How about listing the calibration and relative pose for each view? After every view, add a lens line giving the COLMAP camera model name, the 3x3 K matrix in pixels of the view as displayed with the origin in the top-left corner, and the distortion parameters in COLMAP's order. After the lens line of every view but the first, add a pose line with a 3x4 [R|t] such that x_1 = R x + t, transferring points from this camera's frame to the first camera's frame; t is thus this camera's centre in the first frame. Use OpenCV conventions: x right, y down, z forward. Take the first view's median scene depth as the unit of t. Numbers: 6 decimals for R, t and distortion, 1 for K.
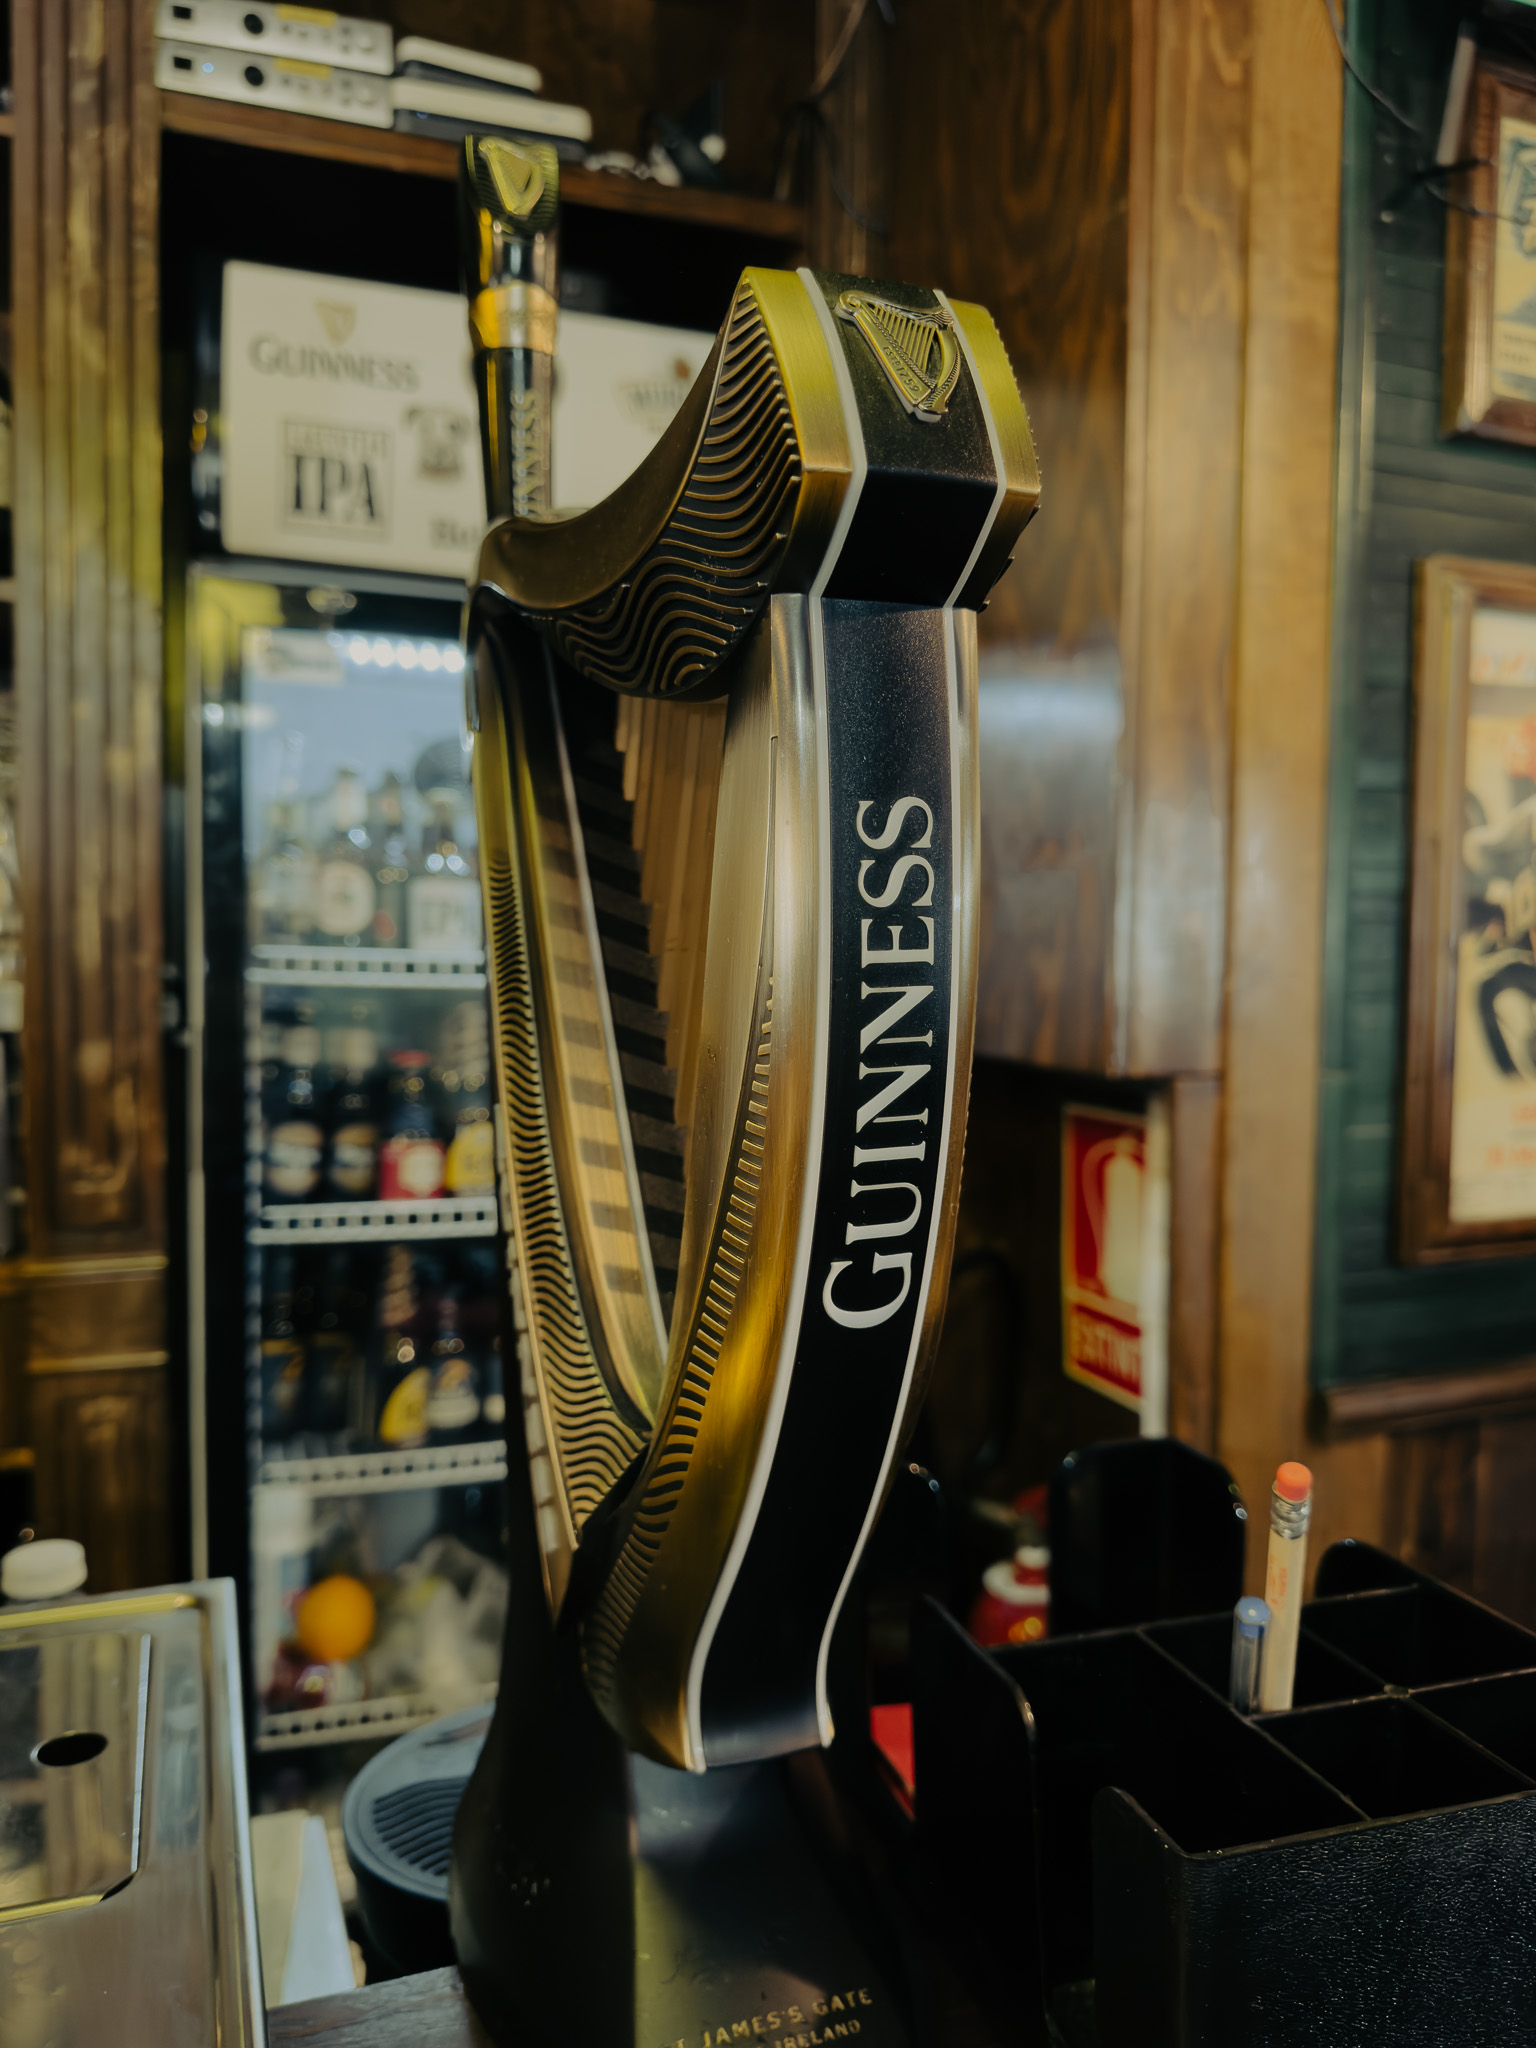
lens RADIAL K [[1443.6, 0, 761.5], [0, 1443.6, 1022.1], [0, 0, 1]] dist [0.076282, -0.099177]
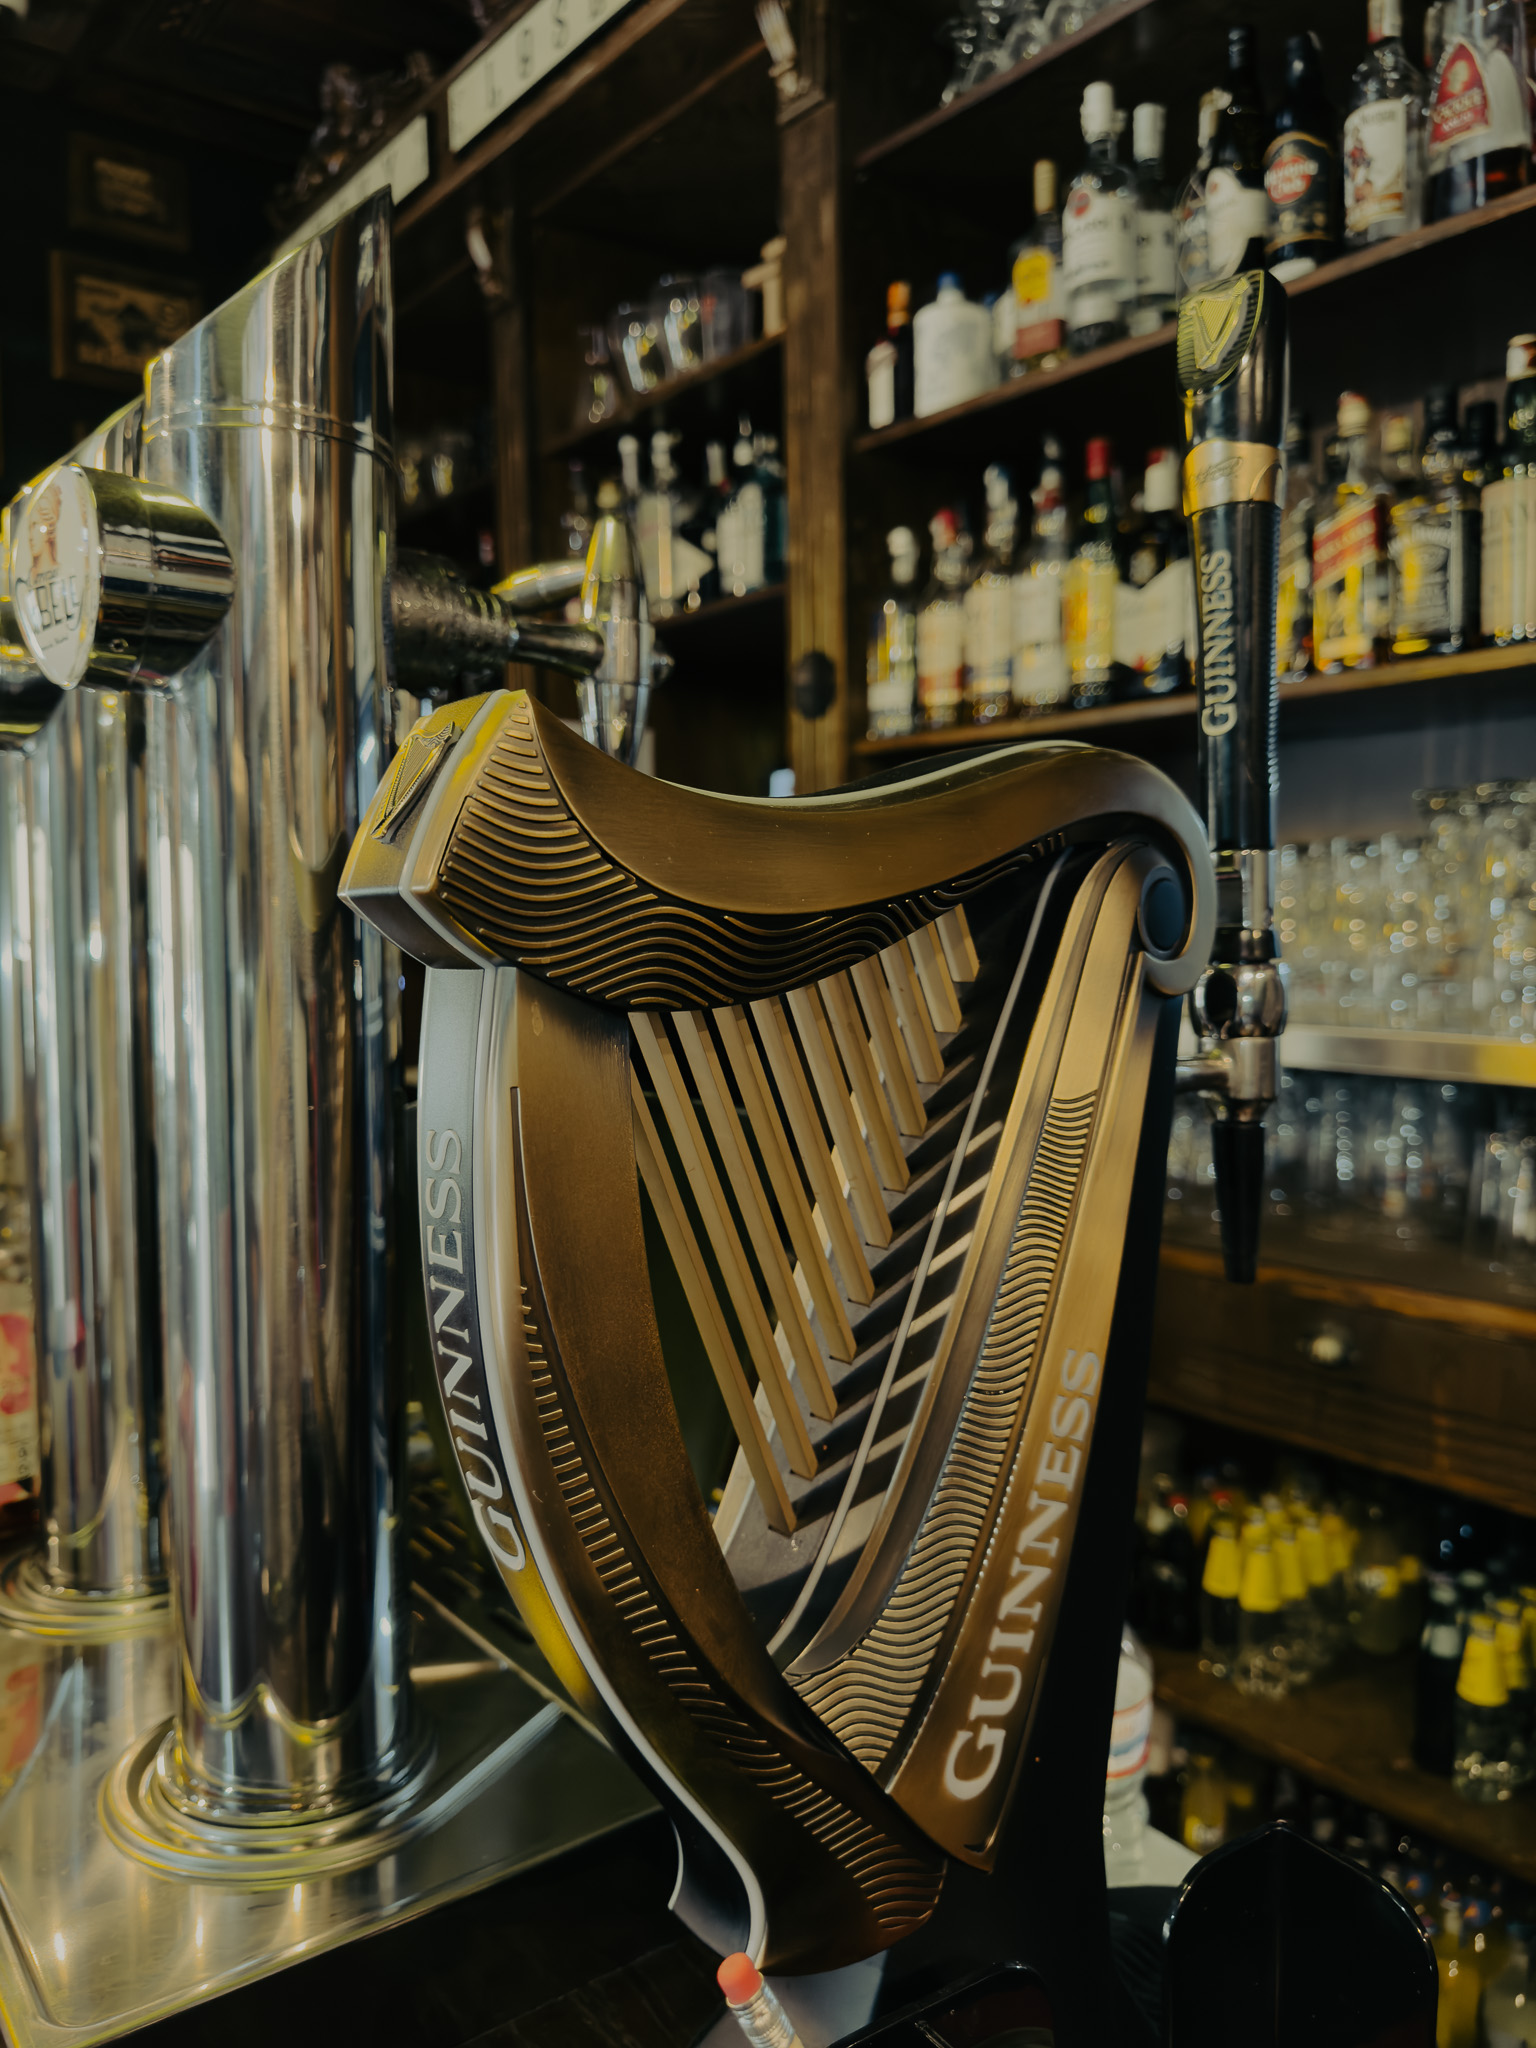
lens RADIAL K [[1443.6, 0, 756.7], [0, 1443.6, 1016.0], [0, 0, 1]] dist [0.076282, -0.099177]
pose [[0.291454, 0.063553, -0.954471, 0.304521], [-0.047166, 0.997532, 0.052017, -0.075548], [0.955421, 0.029858, 0.293732, 0.210508]]
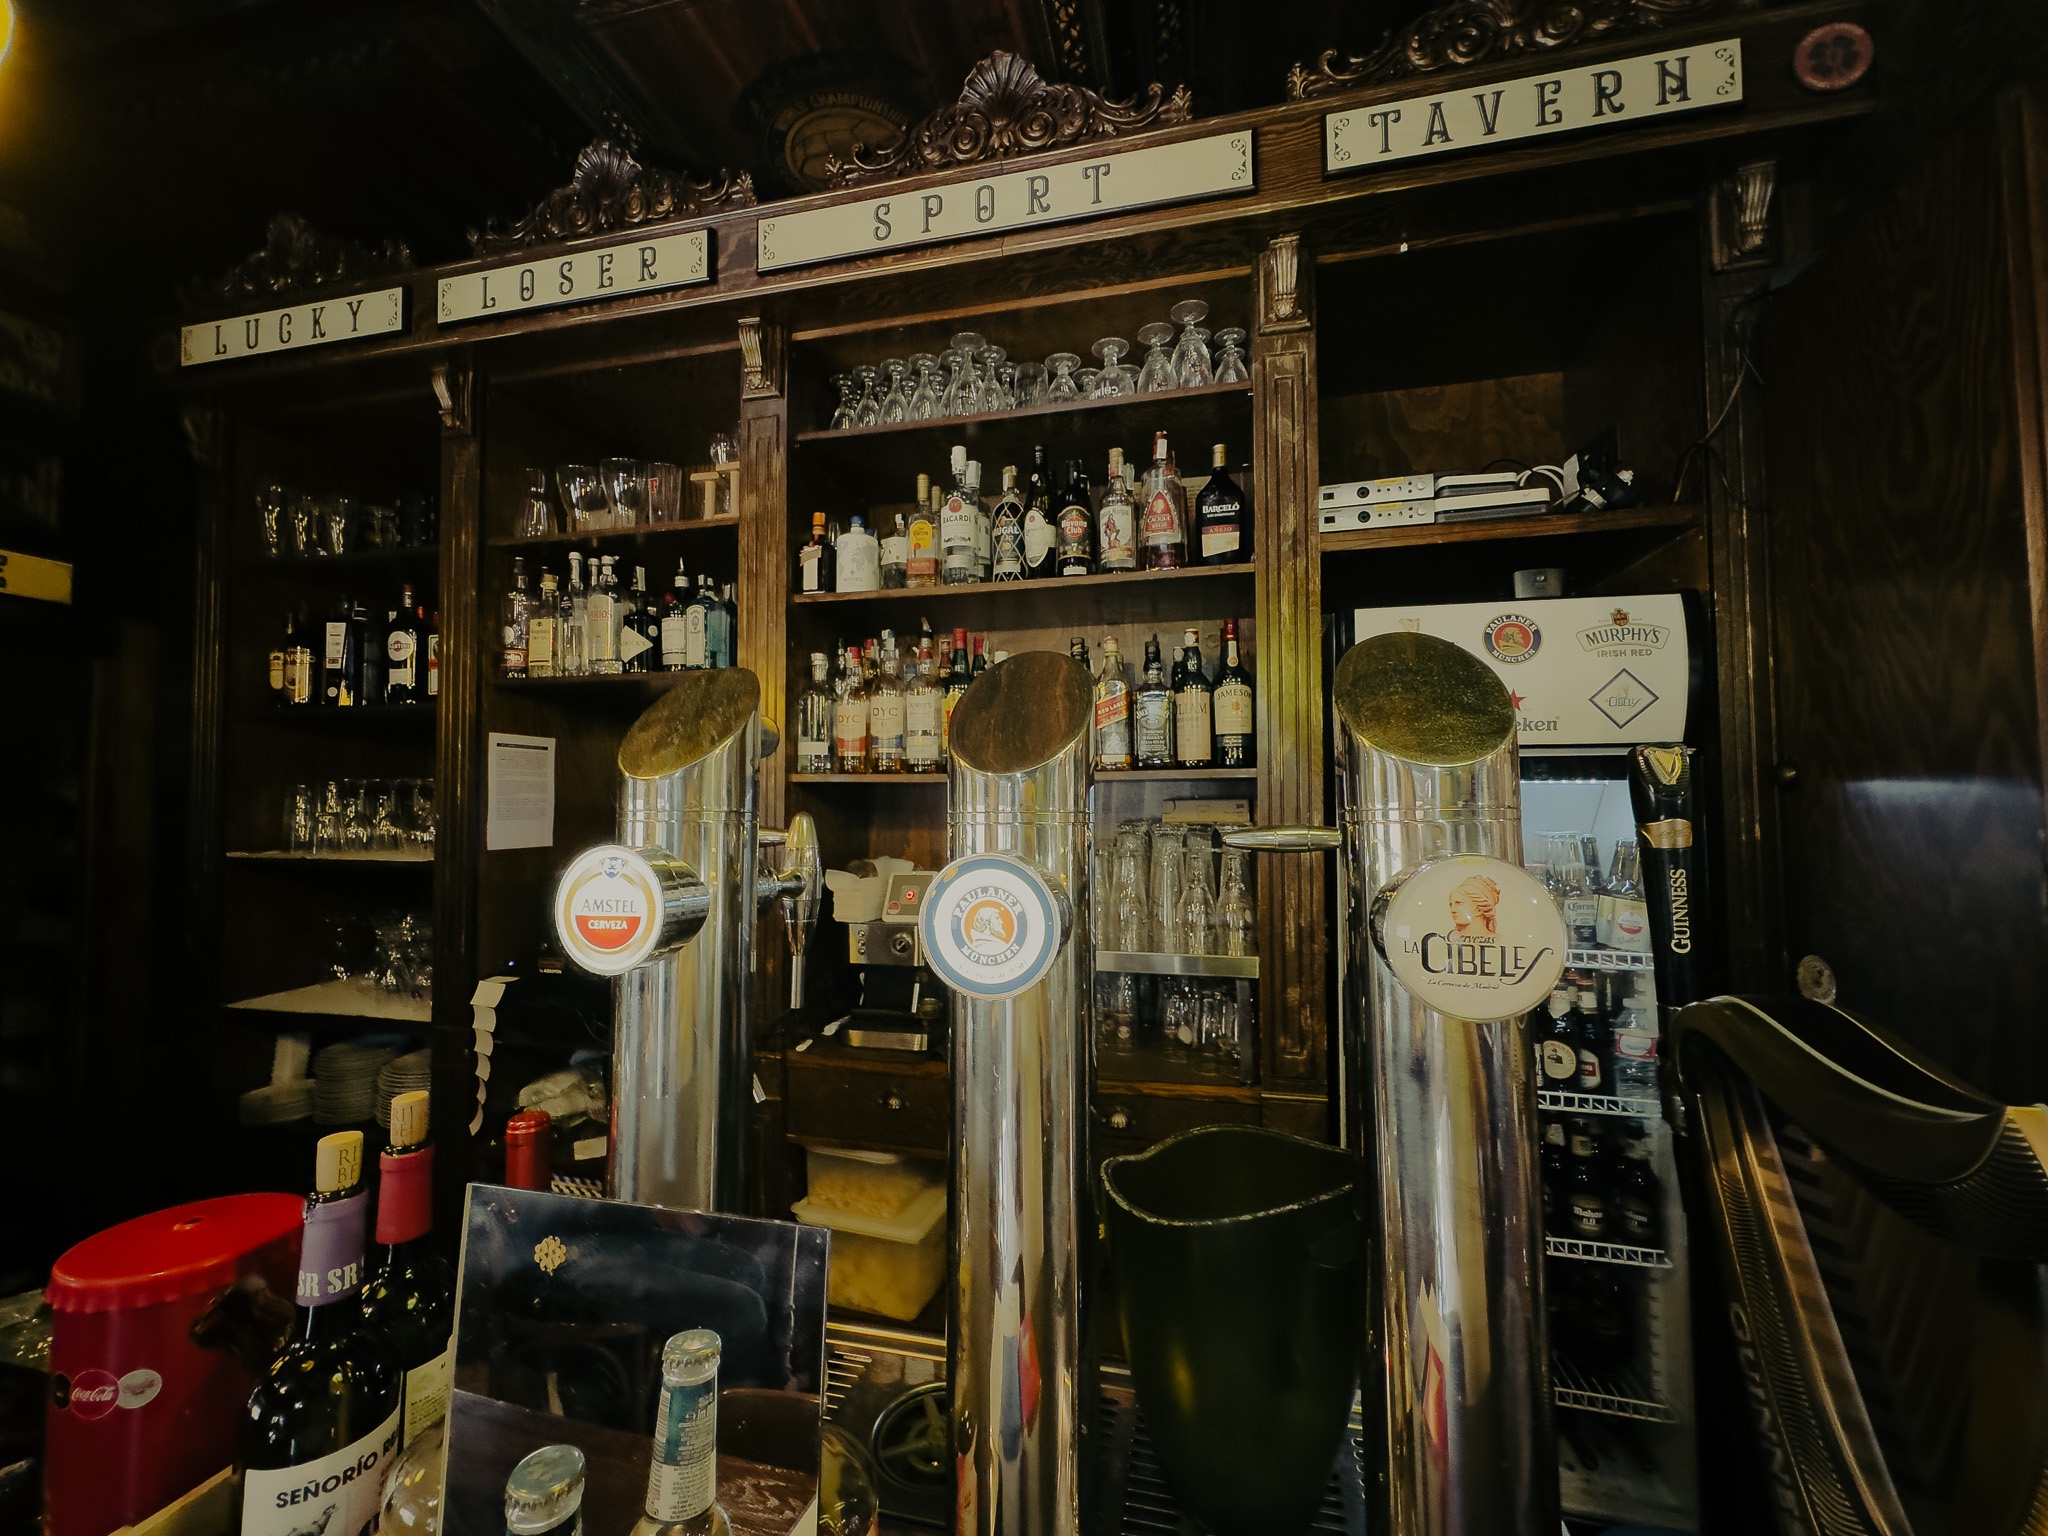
lens RADIAL K [[814.5, 0, 1035.6], [0, 814.5, 766.4], [0, 0, 1]] dist [-0.005736, 0.001155]
pose [[0.823583, -0.039666, -0.565807, -0.110175], [-0.022239, 0.994526, -0.102092, -0.197799], [0.566760, 0.096664, 0.818193, -0.197635]]
